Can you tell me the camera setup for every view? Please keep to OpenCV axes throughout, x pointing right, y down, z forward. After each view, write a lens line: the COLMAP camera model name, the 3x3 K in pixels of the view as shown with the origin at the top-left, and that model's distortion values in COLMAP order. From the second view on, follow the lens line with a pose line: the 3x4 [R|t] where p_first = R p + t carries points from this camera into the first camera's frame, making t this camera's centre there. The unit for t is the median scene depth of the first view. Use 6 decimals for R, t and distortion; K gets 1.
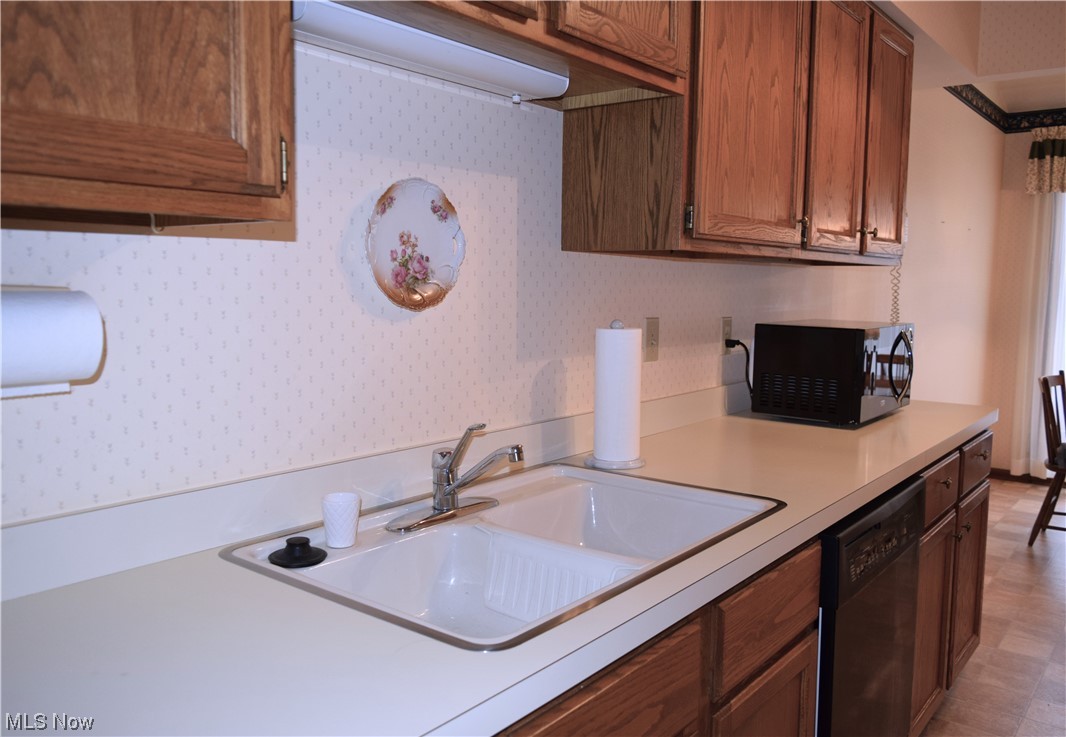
lens RADIAL K [[859.6, 0, 533.2], [0, 859.6, 367.5], [0, 0, 1]] dist [-0.009679, -0.004903]
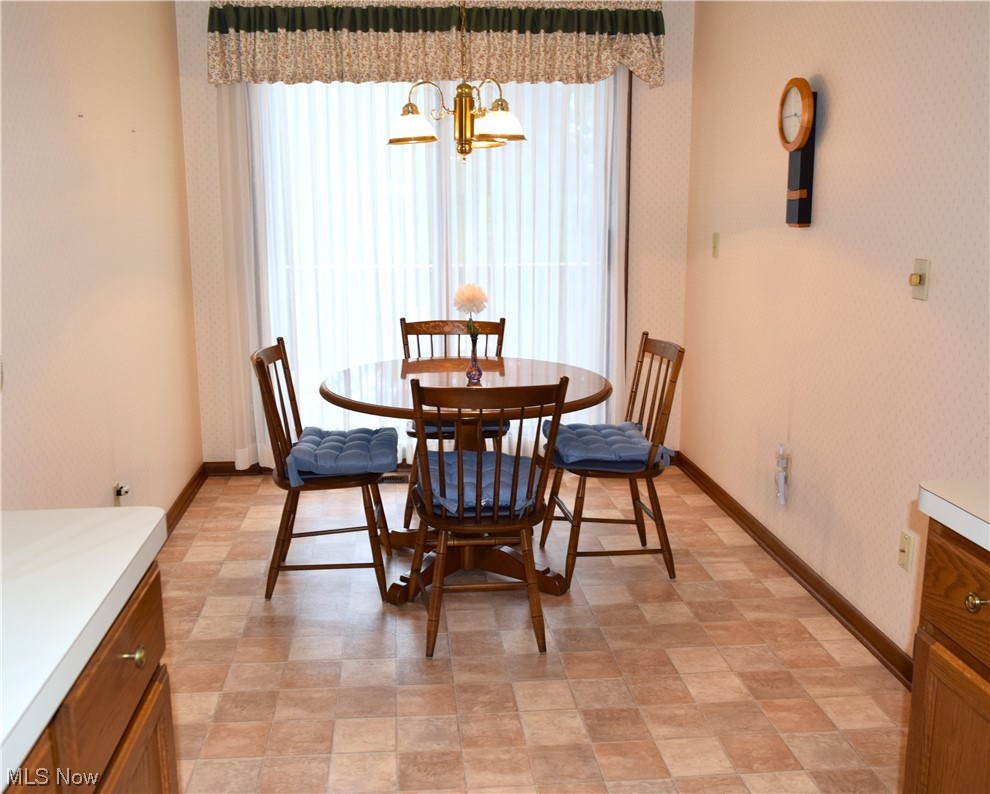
lens RADIAL K [[960.9, 0, 494.6], [0, 960.9, 397.4], [0, 0, 1]] dist [-0.001814, 0.000000]
pose [[0.714544, -0.148263, 0.683699, 0.172994], [0.079393, 0.988157, 0.131310, -0.032431], [-0.695071, -0.039546, 0.717853, 0.272127]]
